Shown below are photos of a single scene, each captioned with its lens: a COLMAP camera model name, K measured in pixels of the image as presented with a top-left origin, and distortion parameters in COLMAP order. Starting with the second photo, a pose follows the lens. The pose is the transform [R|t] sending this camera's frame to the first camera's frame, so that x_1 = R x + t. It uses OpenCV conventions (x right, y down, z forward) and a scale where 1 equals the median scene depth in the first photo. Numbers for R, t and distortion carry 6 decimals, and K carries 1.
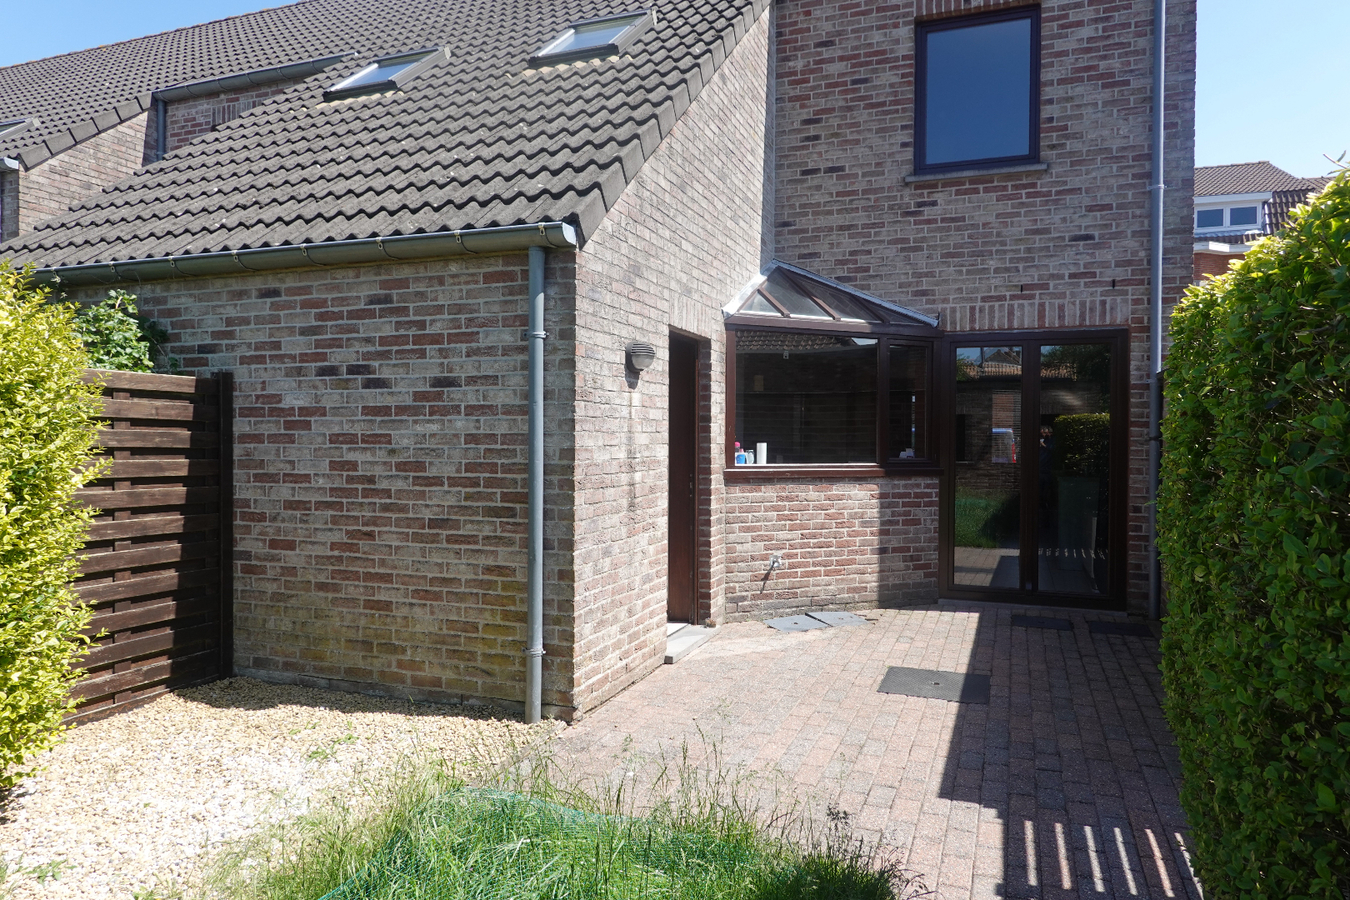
lens RADIAL K [[910.3, 0, 674.3], [0, 910.3, 448.5], [0, 0, 1]] dist [-0.003537, -0.001466]
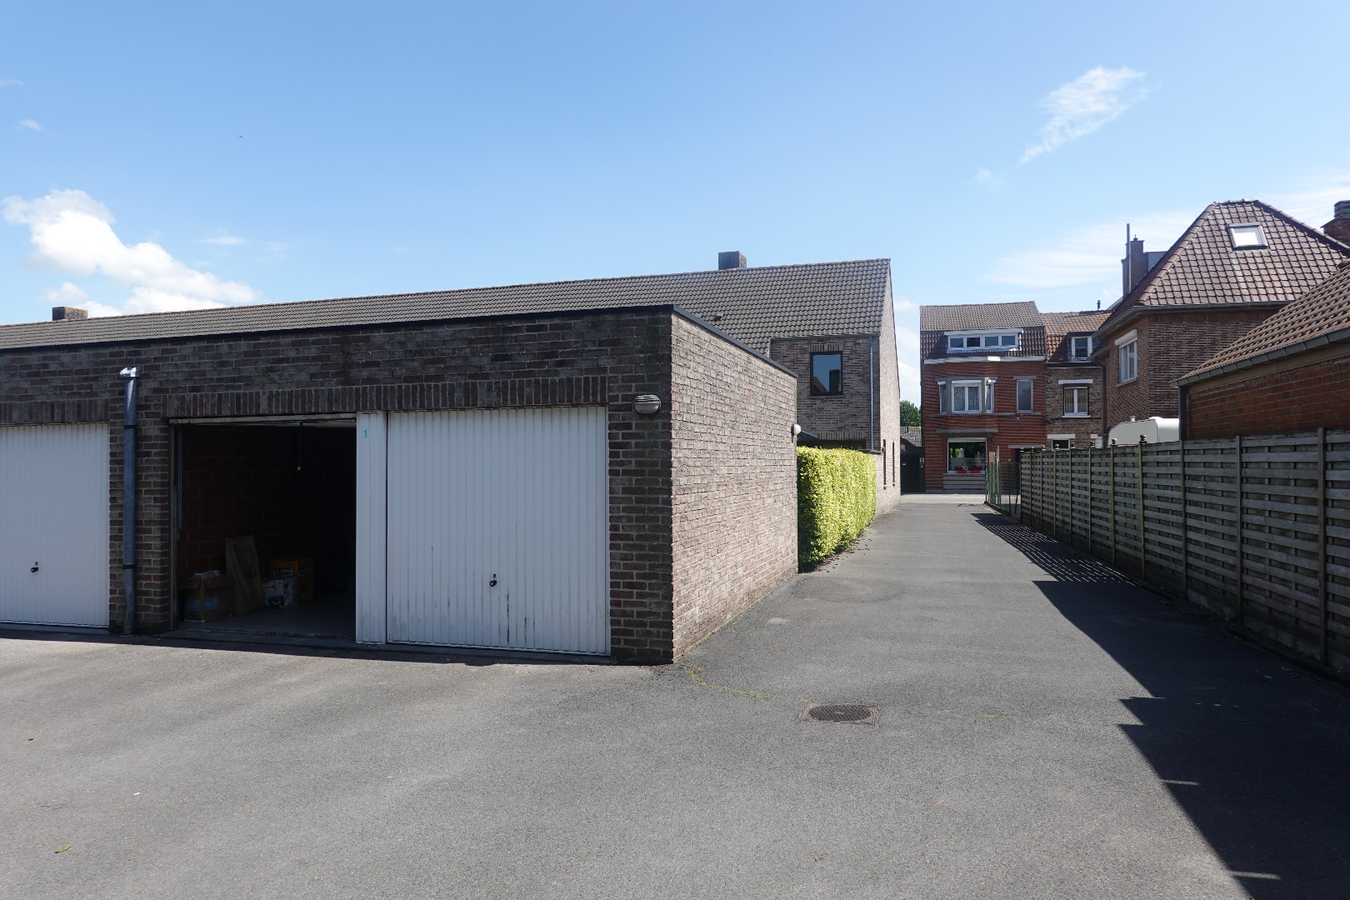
lens RADIAL K [[910.3, 0, 674.0], [0, 910.3, 453.3], [0, 0, 1]] dist [-0.003537, -0.001466]
pose [[0.994991, -0.001771, 0.099949, -0.668813], [0.003809, 0.999789, -0.020199, 0.007050], [-0.099892, 0.020479, 0.994788, -2.665603]]
